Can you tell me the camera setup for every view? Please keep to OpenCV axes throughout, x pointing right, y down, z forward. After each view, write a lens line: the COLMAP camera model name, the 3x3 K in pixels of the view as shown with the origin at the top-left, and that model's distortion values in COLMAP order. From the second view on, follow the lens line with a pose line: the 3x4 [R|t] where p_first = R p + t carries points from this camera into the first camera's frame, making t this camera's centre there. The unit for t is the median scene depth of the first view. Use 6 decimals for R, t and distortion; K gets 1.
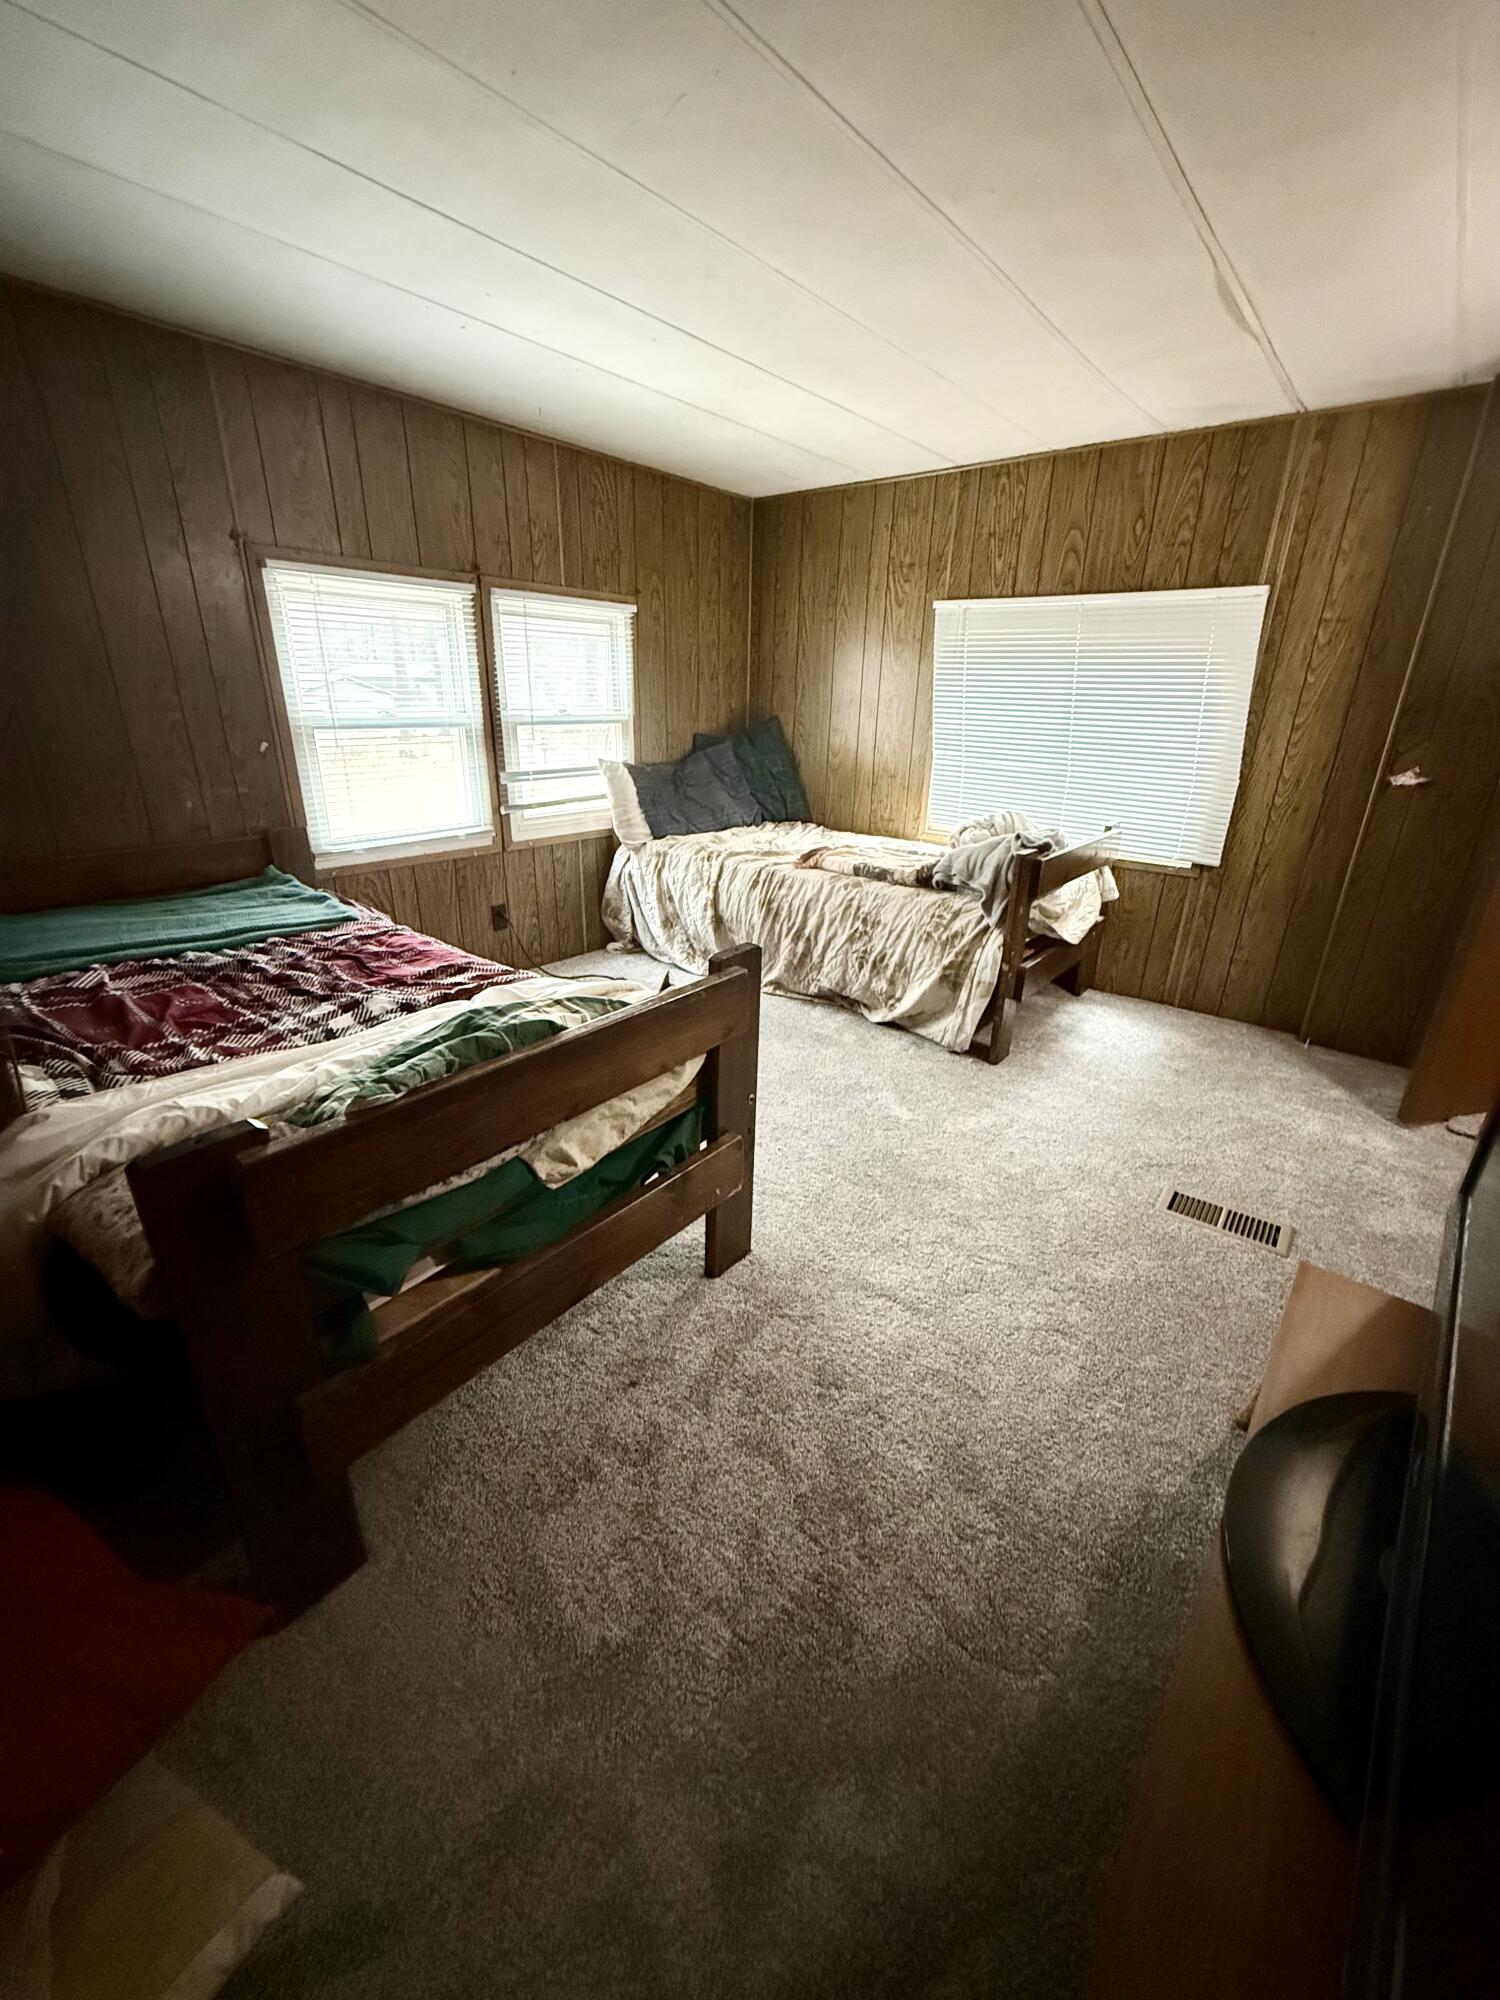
lens RADIAL K [[793.8, 0, 750.0], [0, 793.8, 1000.0], [0, 0, 1]] dist [0.006461, 0.000144]
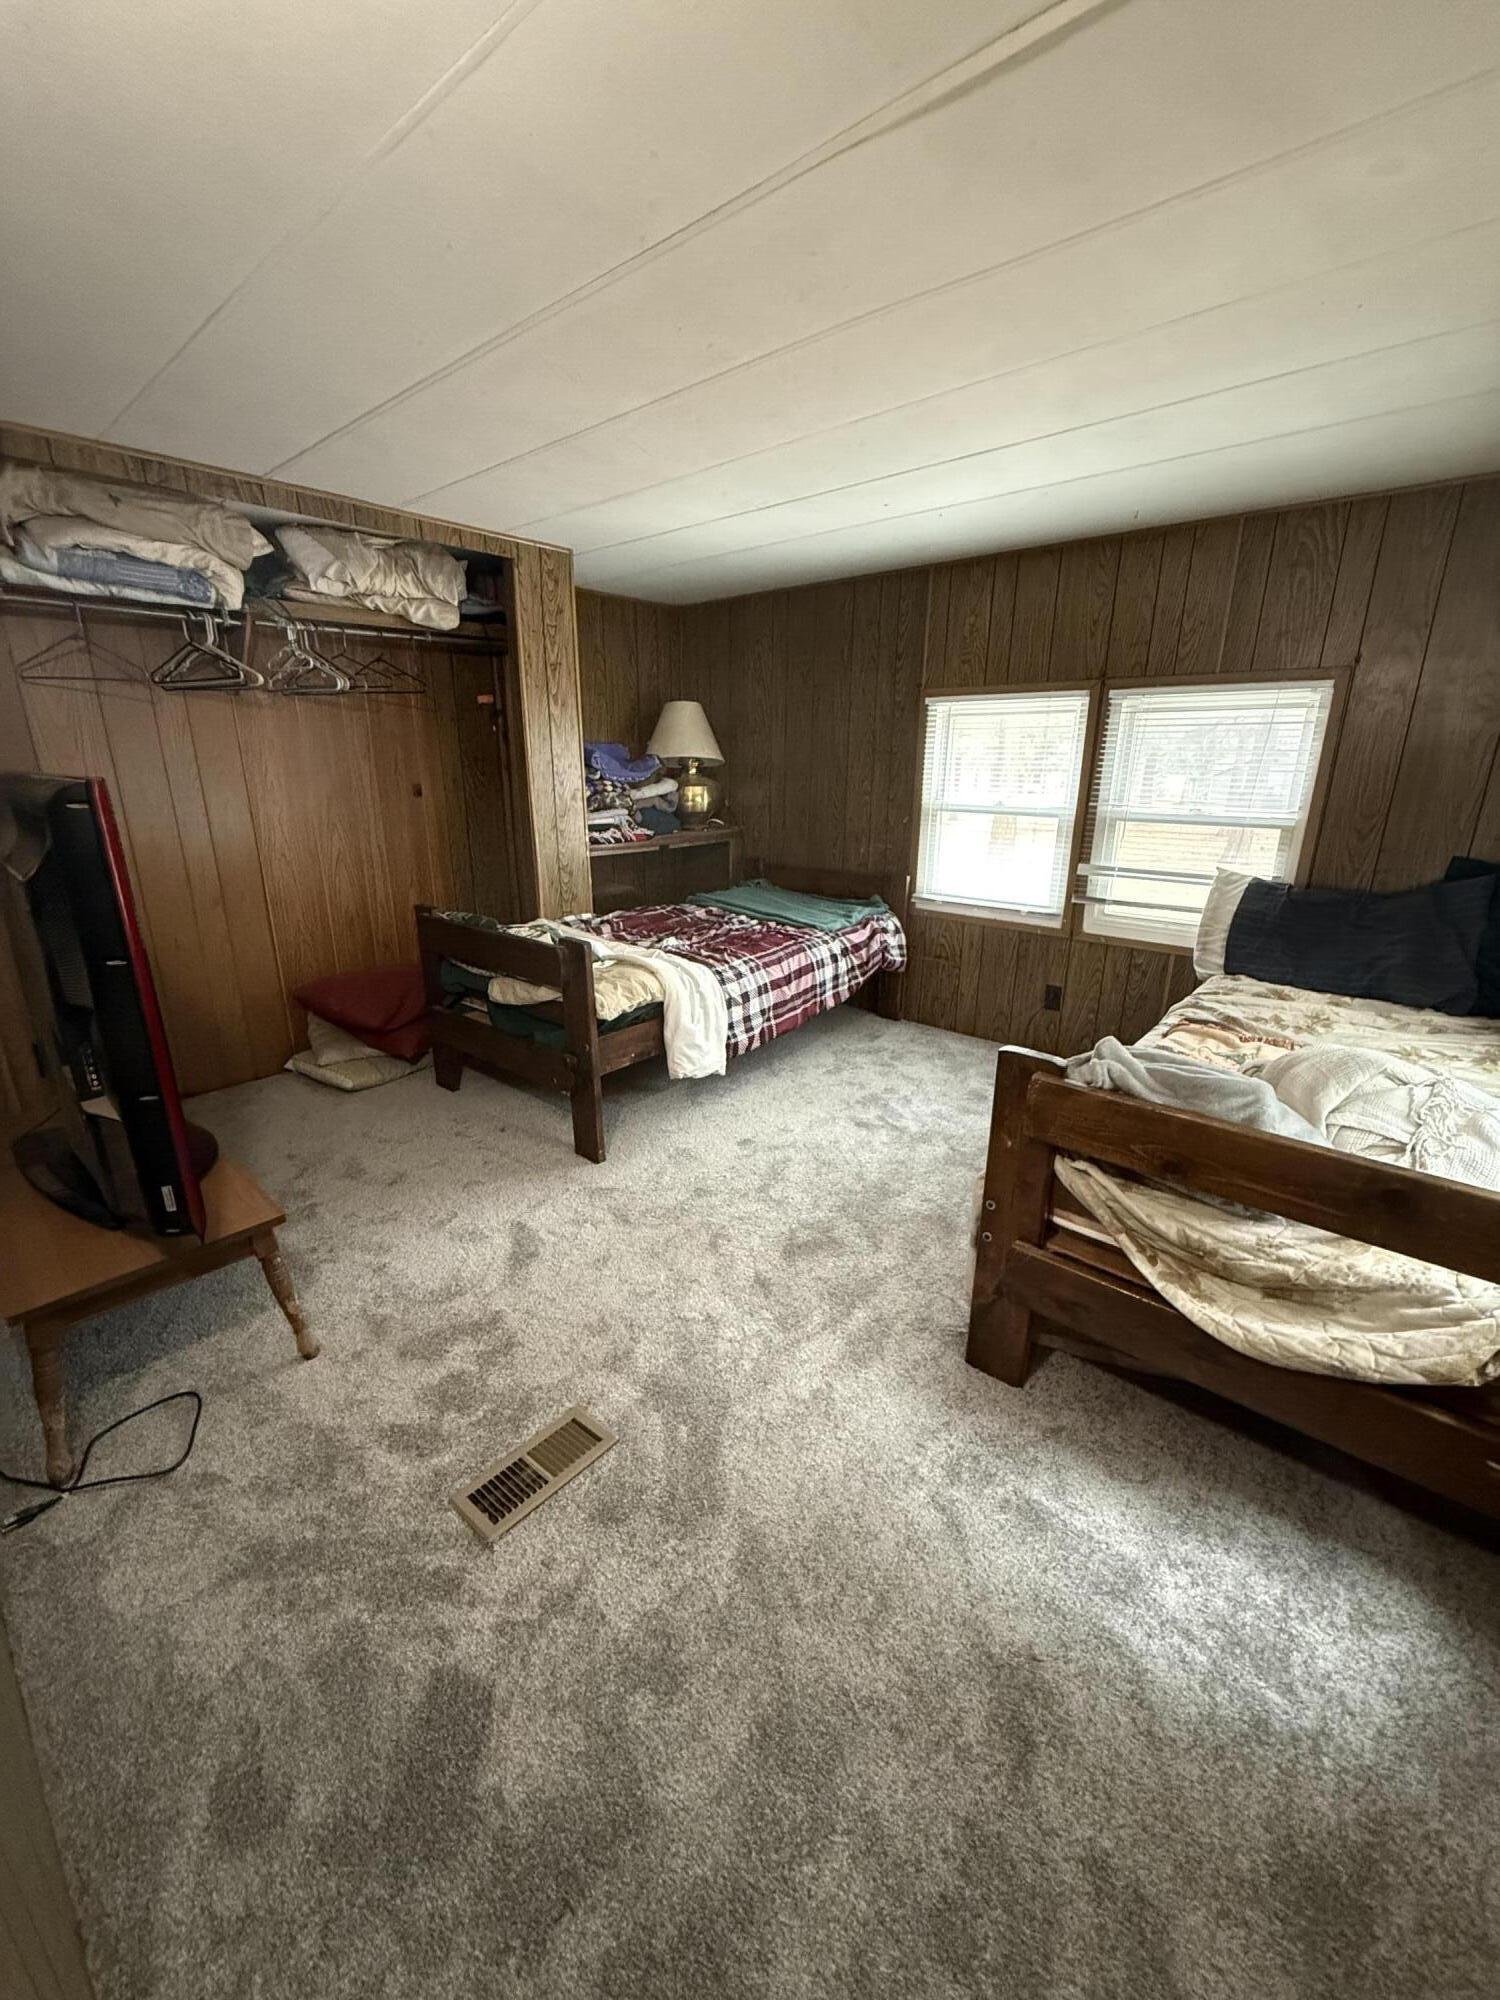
lens RADIAL K [[793.8, 0, 750.0], [0, 793.8, 1000.0], [0, 0, 1]] dist [0.006461, 0.000144]
pose [[-0.032464, 0.272801, -0.961523, 0.726738], [-0.372038, 0.889599, 0.264956, -0.241392], [0.927650, 0.366324, 0.072613, 0.593016]]
